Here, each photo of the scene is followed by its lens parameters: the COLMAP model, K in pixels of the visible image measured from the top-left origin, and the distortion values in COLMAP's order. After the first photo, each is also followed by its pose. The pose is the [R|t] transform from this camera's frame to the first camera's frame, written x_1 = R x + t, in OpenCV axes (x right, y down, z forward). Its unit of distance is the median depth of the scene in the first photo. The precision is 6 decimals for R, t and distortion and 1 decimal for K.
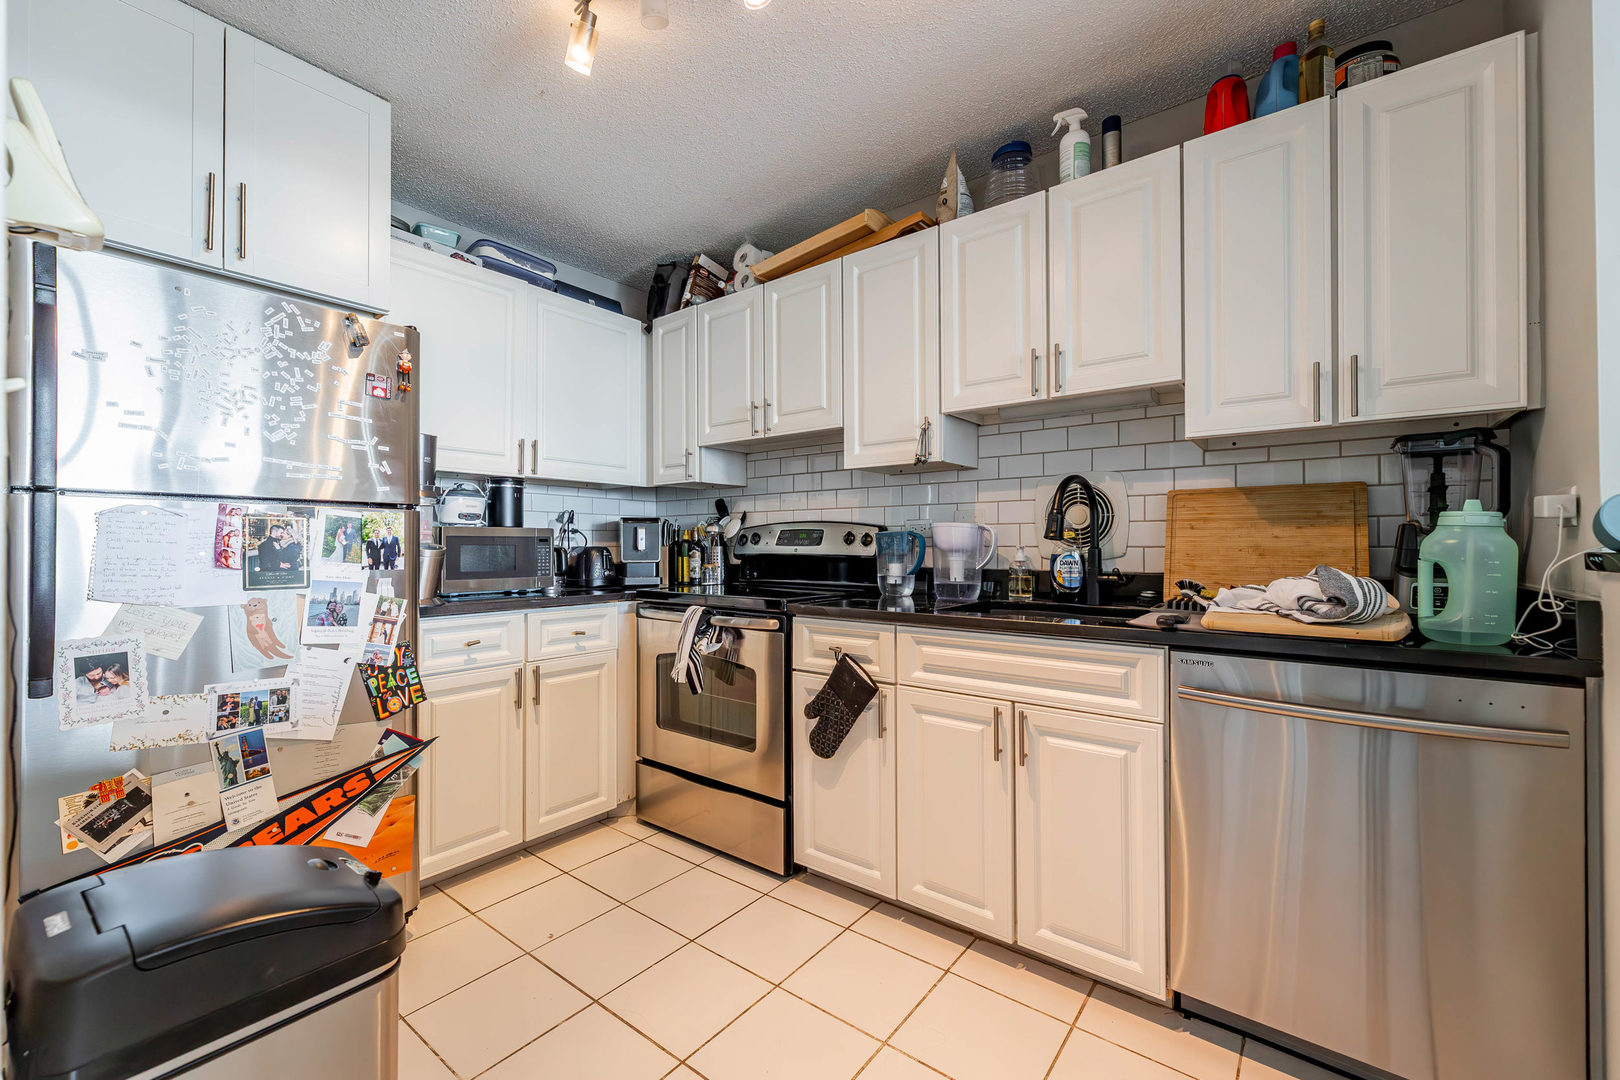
lens RADIAL K [[650.6, 0, 793.9], [0, 650.6, 539.0], [0, 0, 1]] dist [-0.003864, 0.000133]
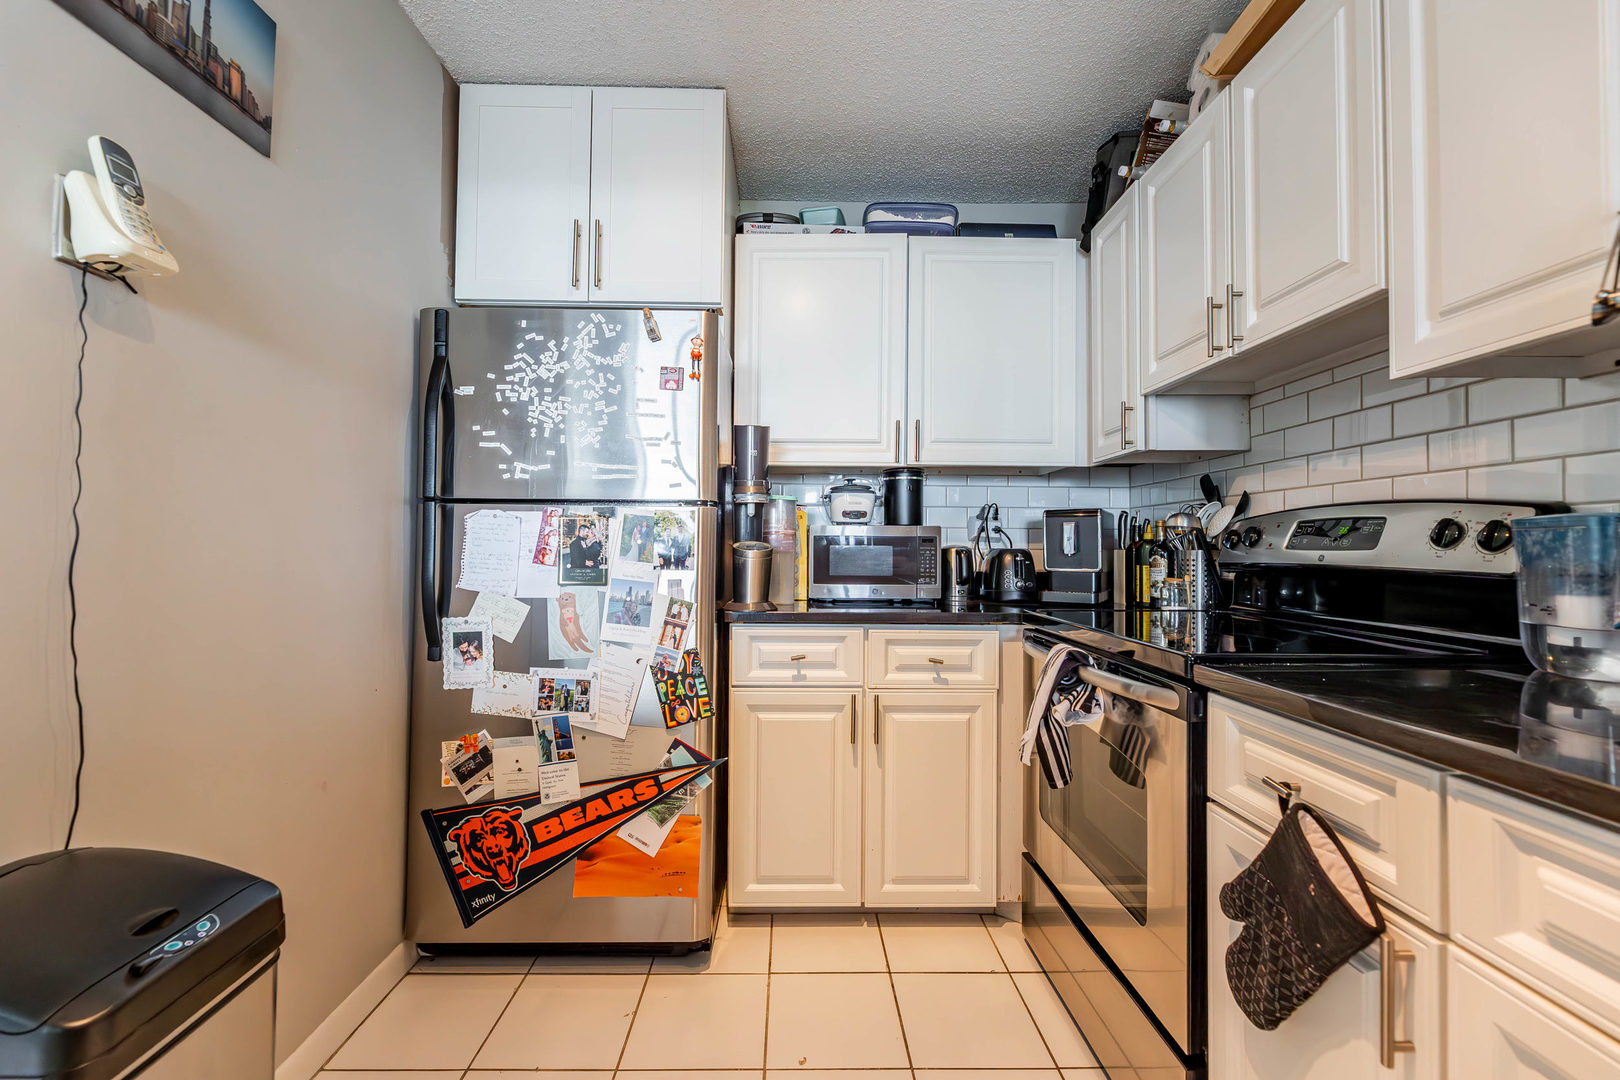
lens RADIAL K [[650.6, 0, 793.9], [0, 650.6, 539.0], [0, 0, 1]] dist [-0.003864, 0.000133]
pose [[0.637147, -0.005439, -0.770723, 0.211463], [0.000681, 0.999979, -0.006495, 0.007767], [0.770742, 0.003614, 0.637137, 0.520706]]
